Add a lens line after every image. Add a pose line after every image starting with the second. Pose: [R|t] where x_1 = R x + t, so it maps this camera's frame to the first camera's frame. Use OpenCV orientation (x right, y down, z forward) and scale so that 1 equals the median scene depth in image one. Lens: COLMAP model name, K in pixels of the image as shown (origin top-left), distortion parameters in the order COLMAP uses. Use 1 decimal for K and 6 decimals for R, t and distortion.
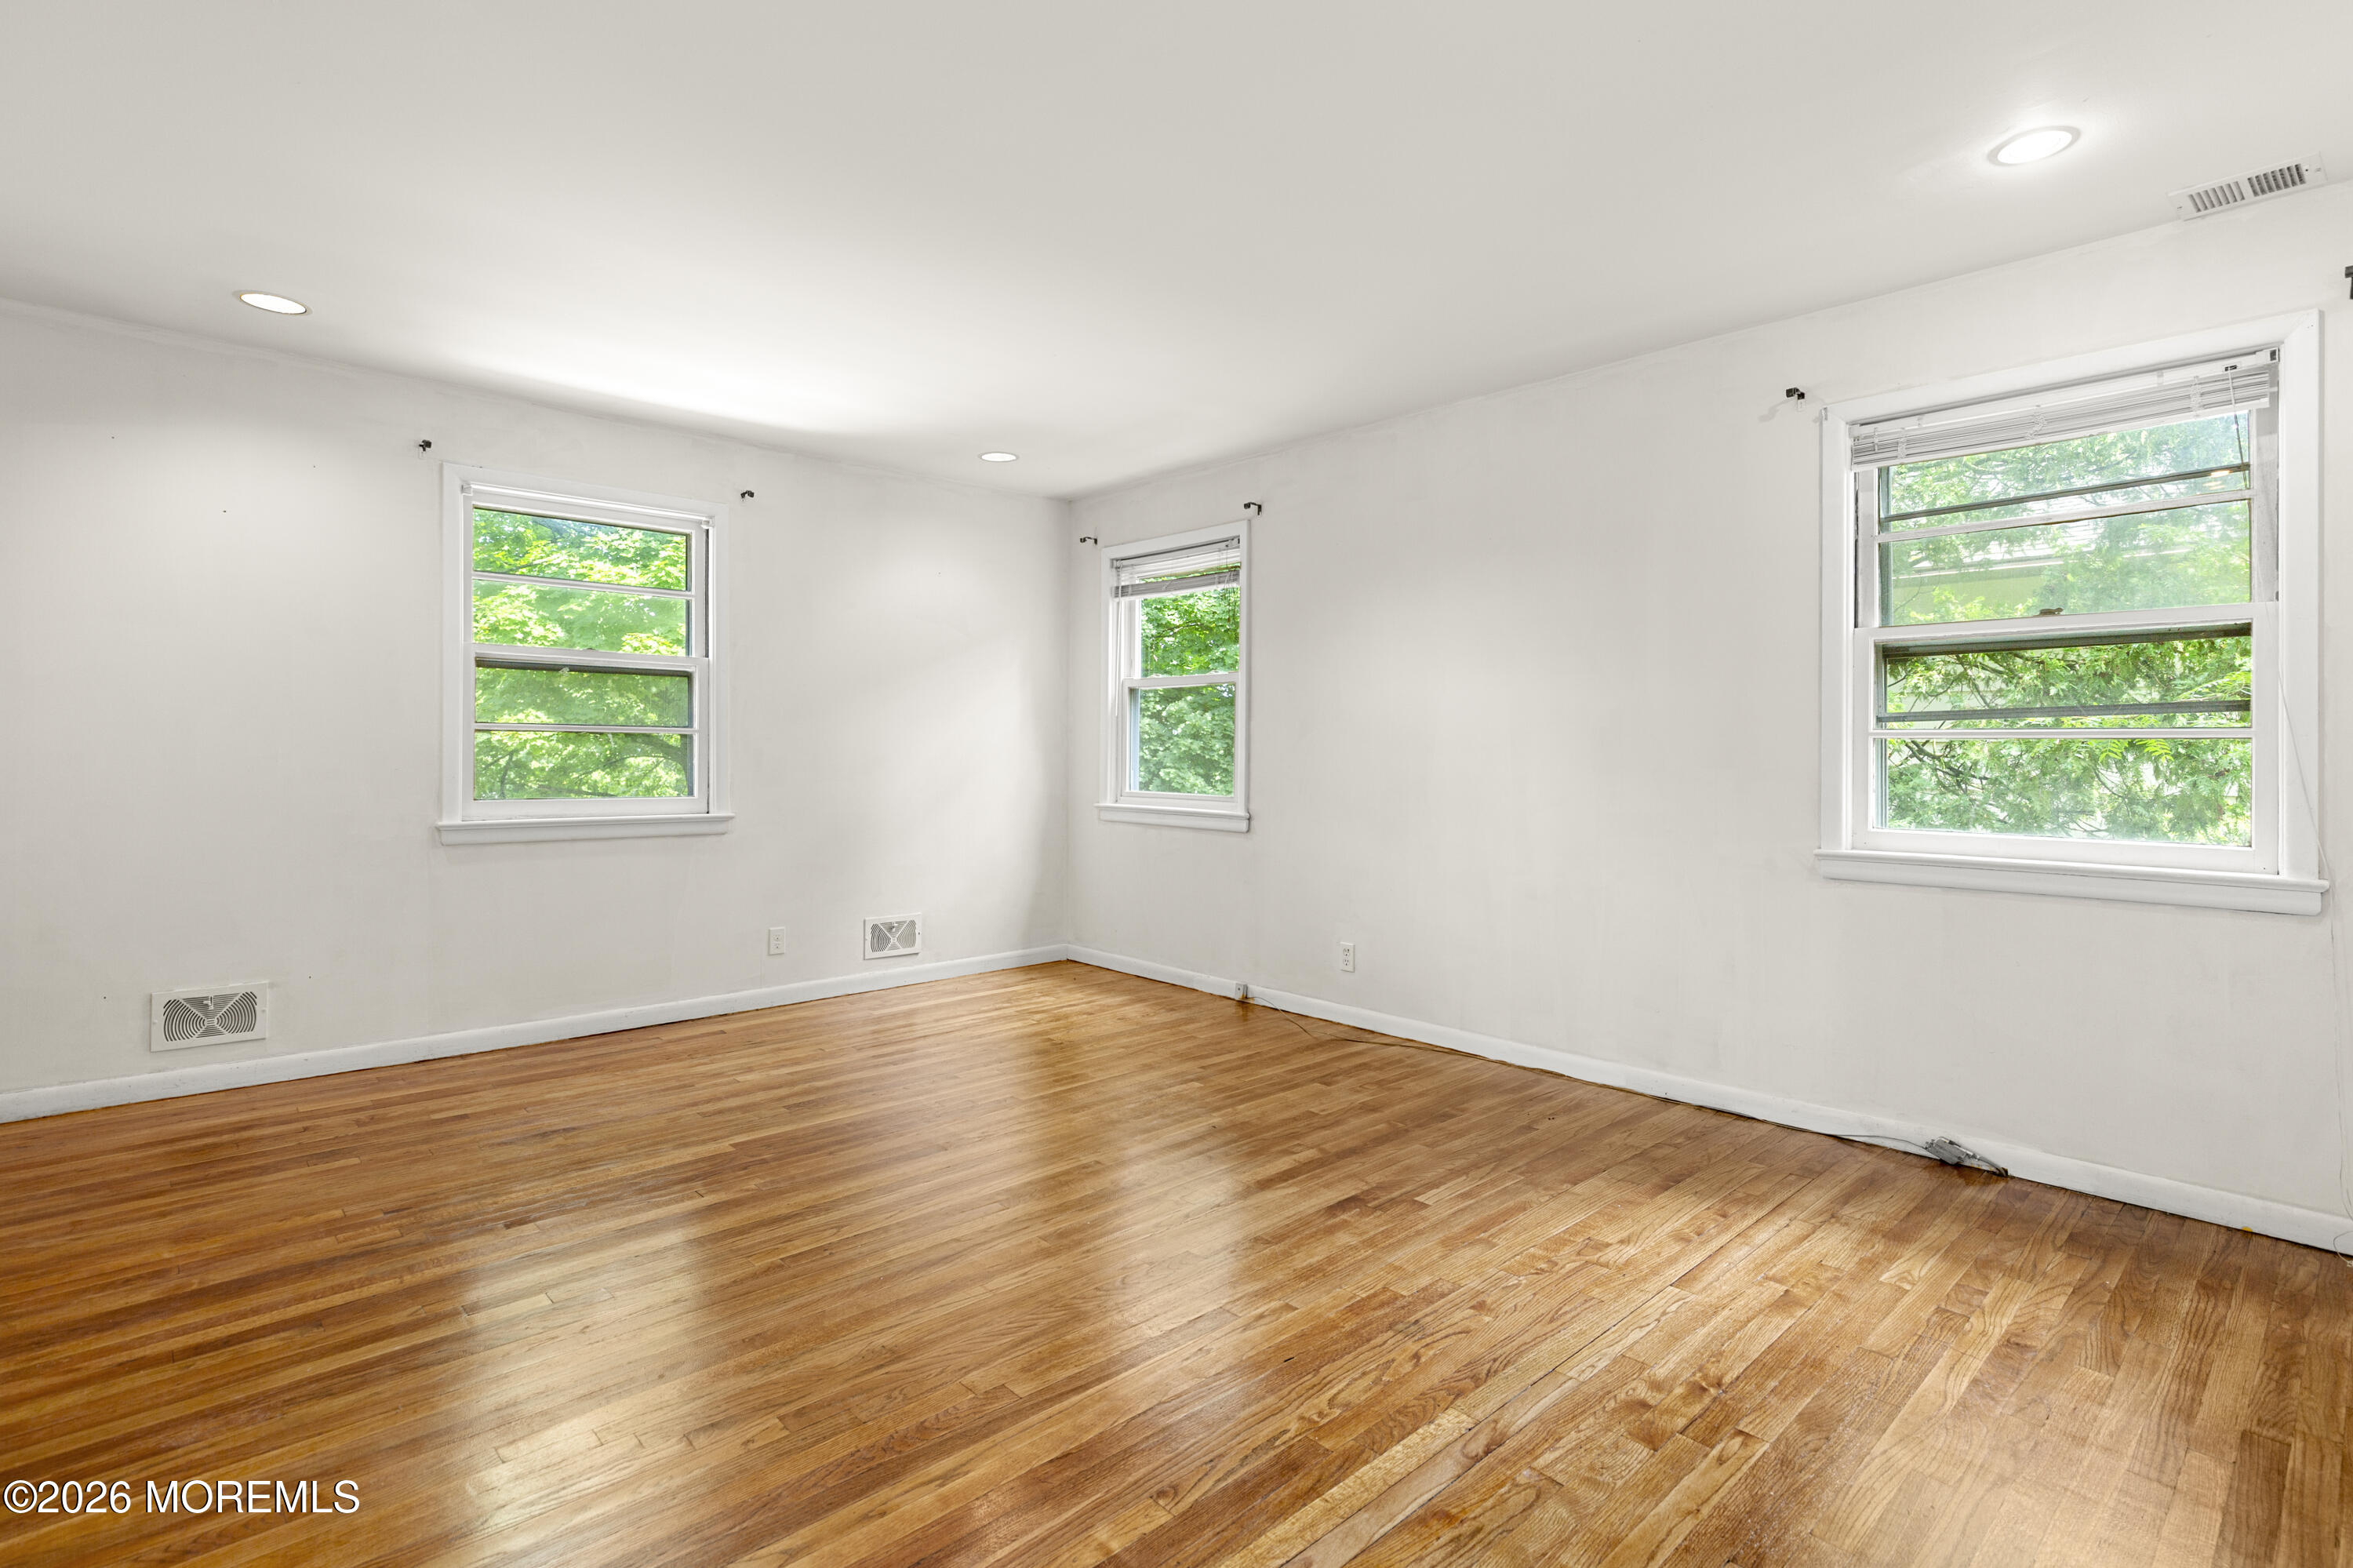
lens RADIAL K [[1123.2, 0, 1172.1], [0, 1123.2, 777.1], [0, 0, 1]] dist [0.000015, 0.000013]
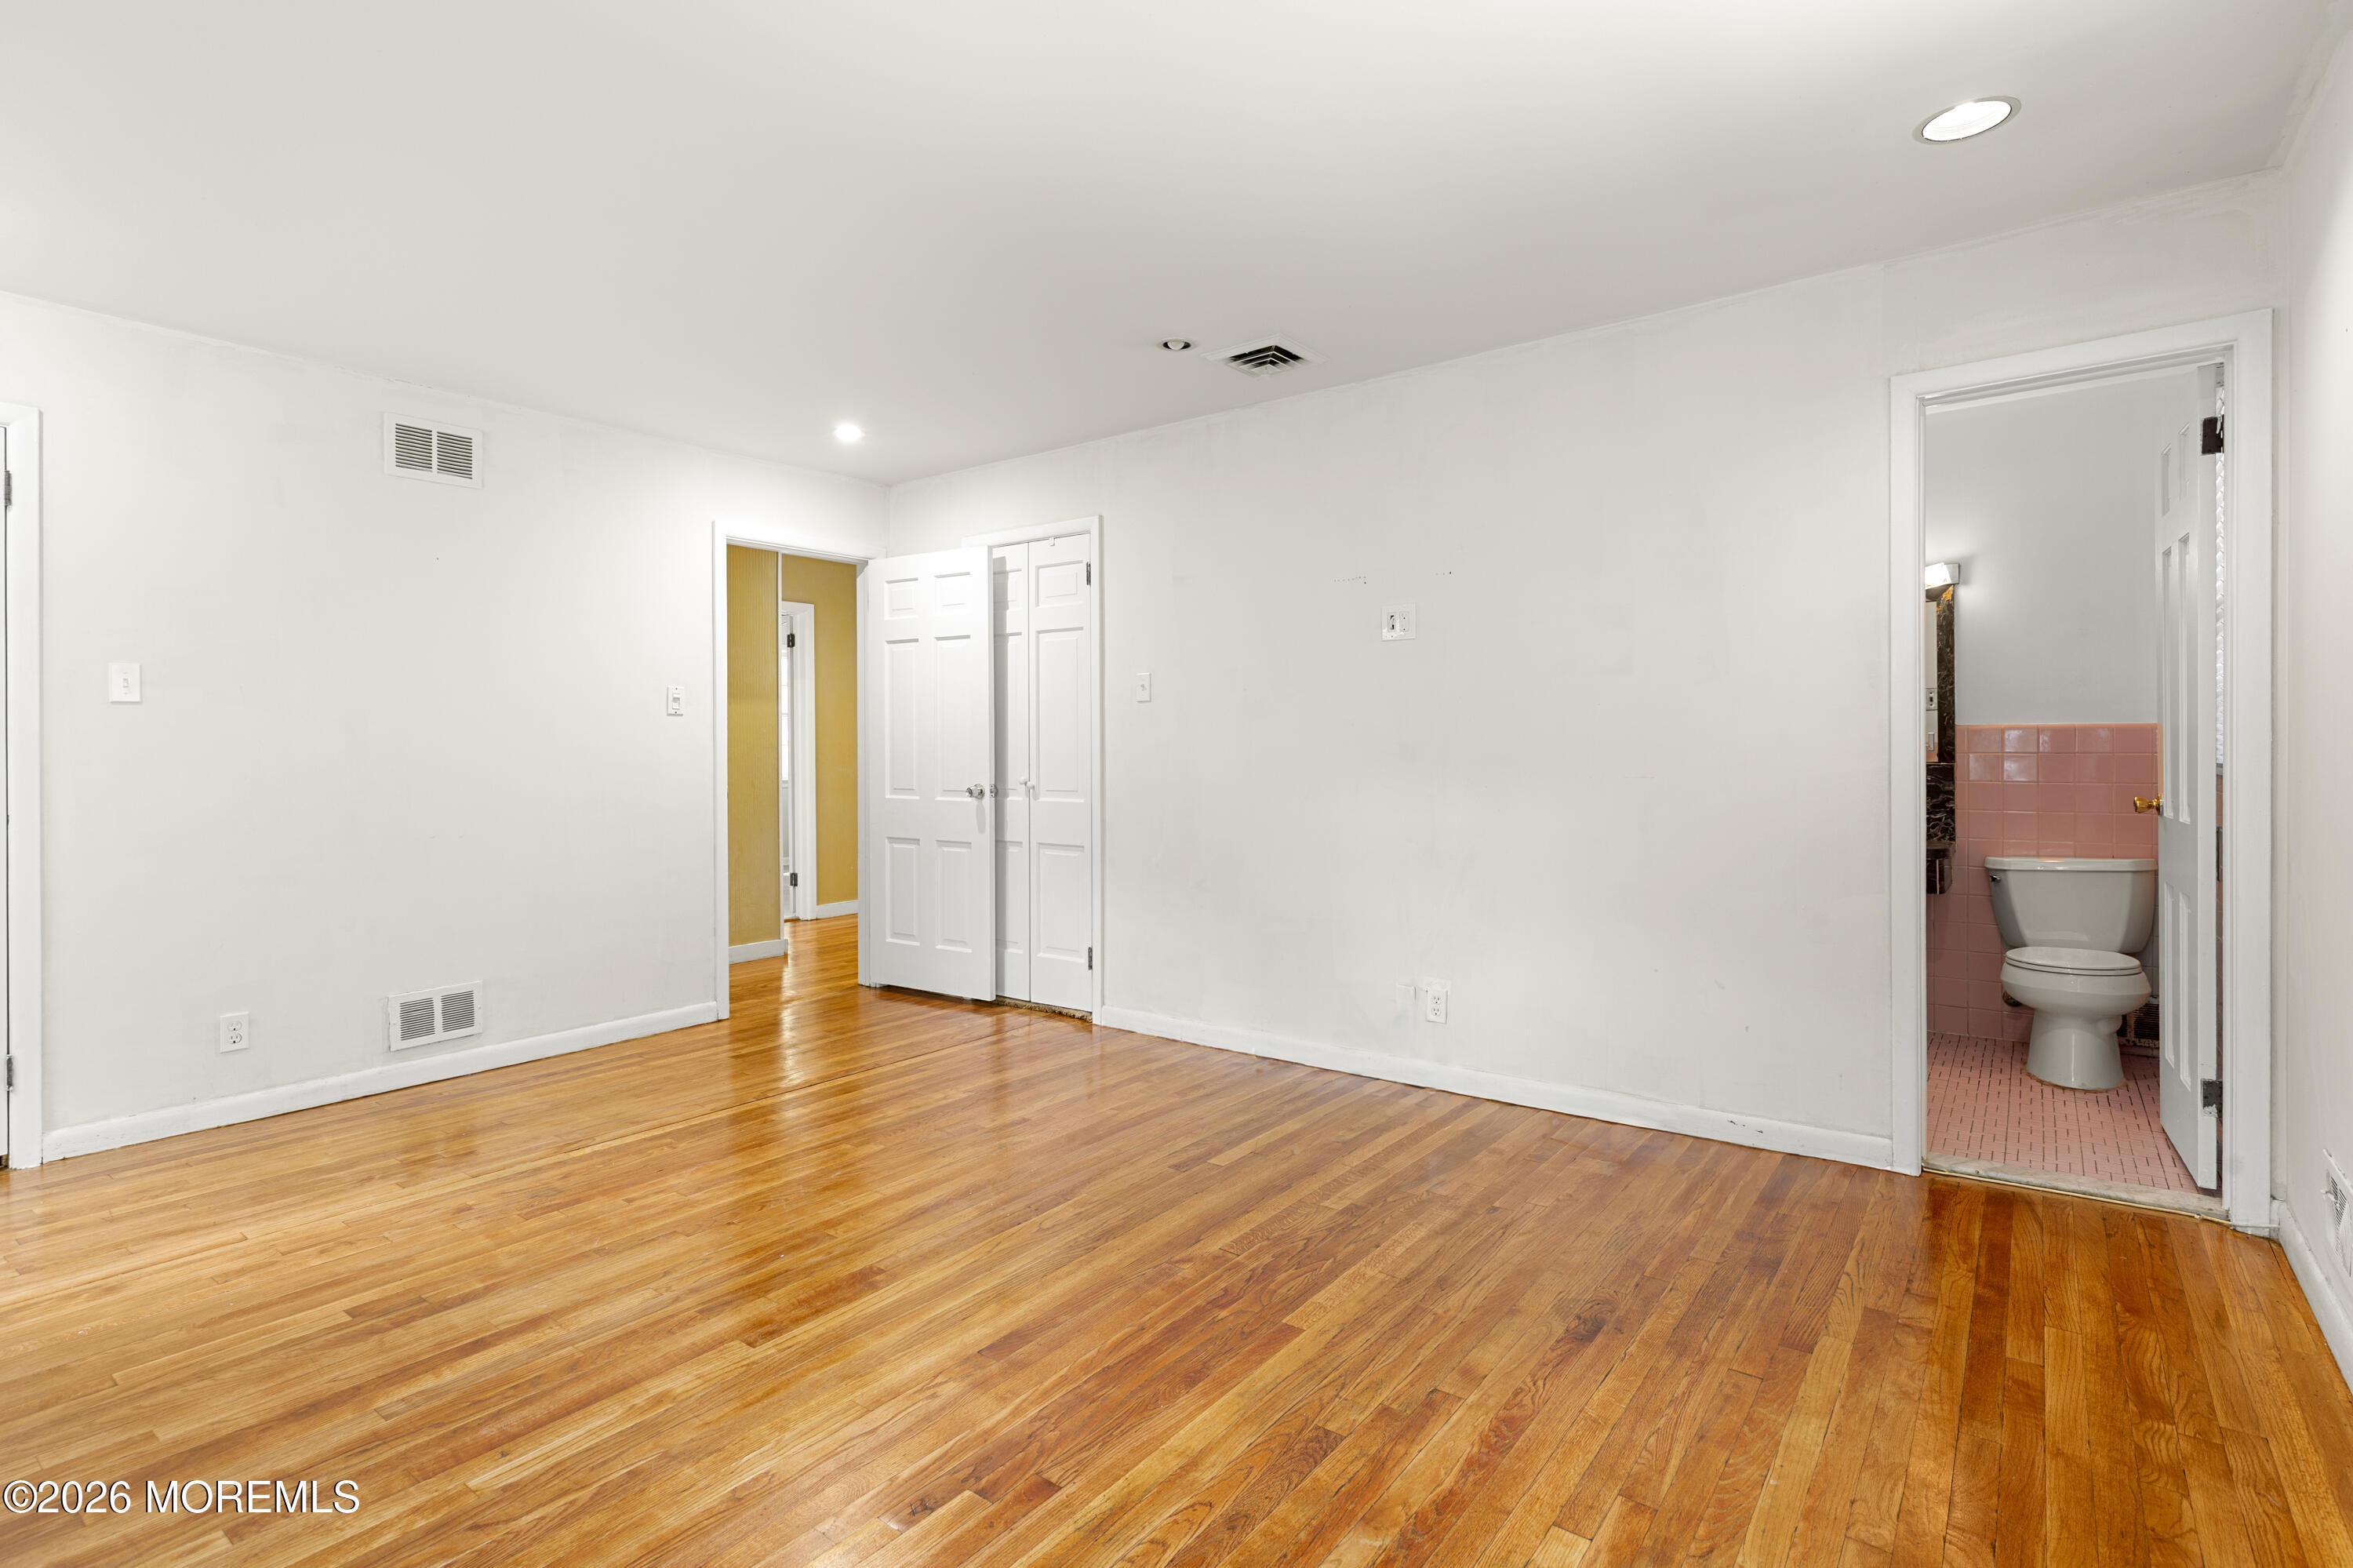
lens RADIAL K [[1149.0, 0, 1168.3], [0, 1149.0, 744.6], [0, 0, 1]] dist [-0.002442, -0.001034]
pose [[-0.986147, 0.000921, -0.165869, -0.197815], [-0.002466, 0.999793, 0.020218, -0.044994], [0.165854, 0.020347, -0.985940, 1.679891]]
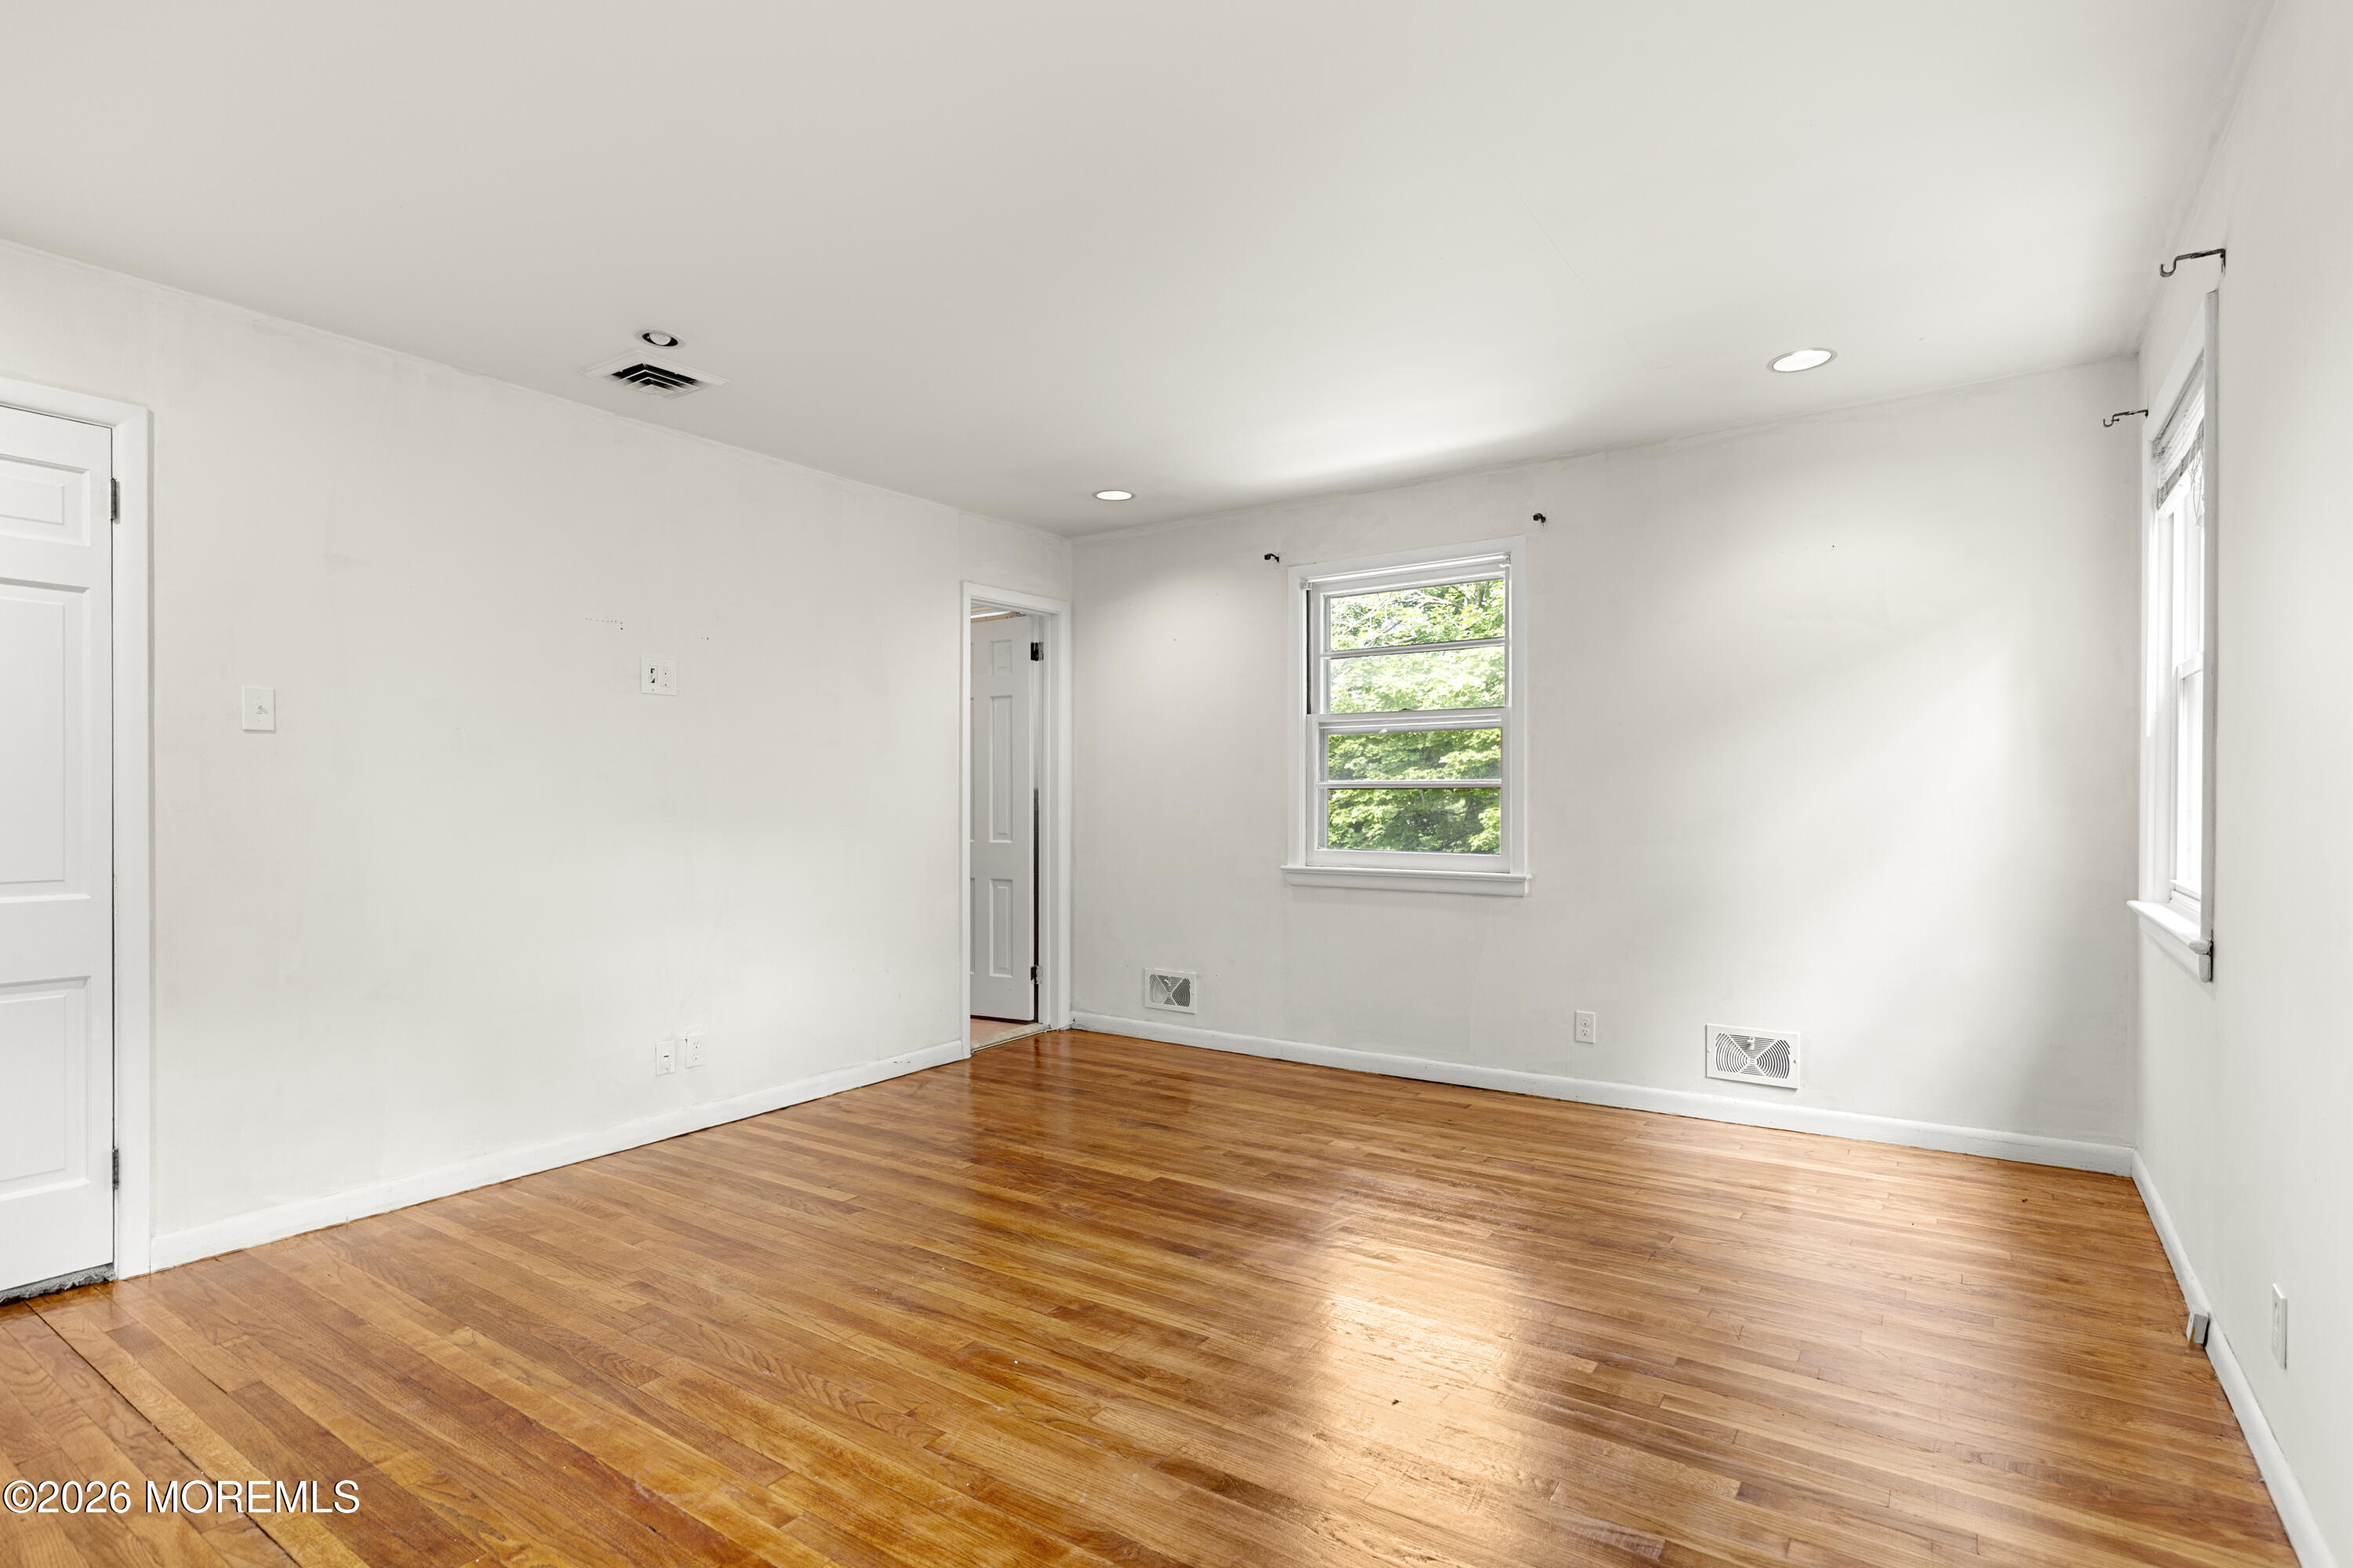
lens RADIAL K [[1151.4, 0, 1176.7], [0, 1151.4, 819.9], [0, 0, 1]] dist [0.000021, 0.000027]
pose [[0.222710, 0.009044, -0.974843, 0.671469], [-0.018705, 0.999813, 0.005002, -0.016506], [0.974705, 0.017120, 0.222837, 0.771506]]
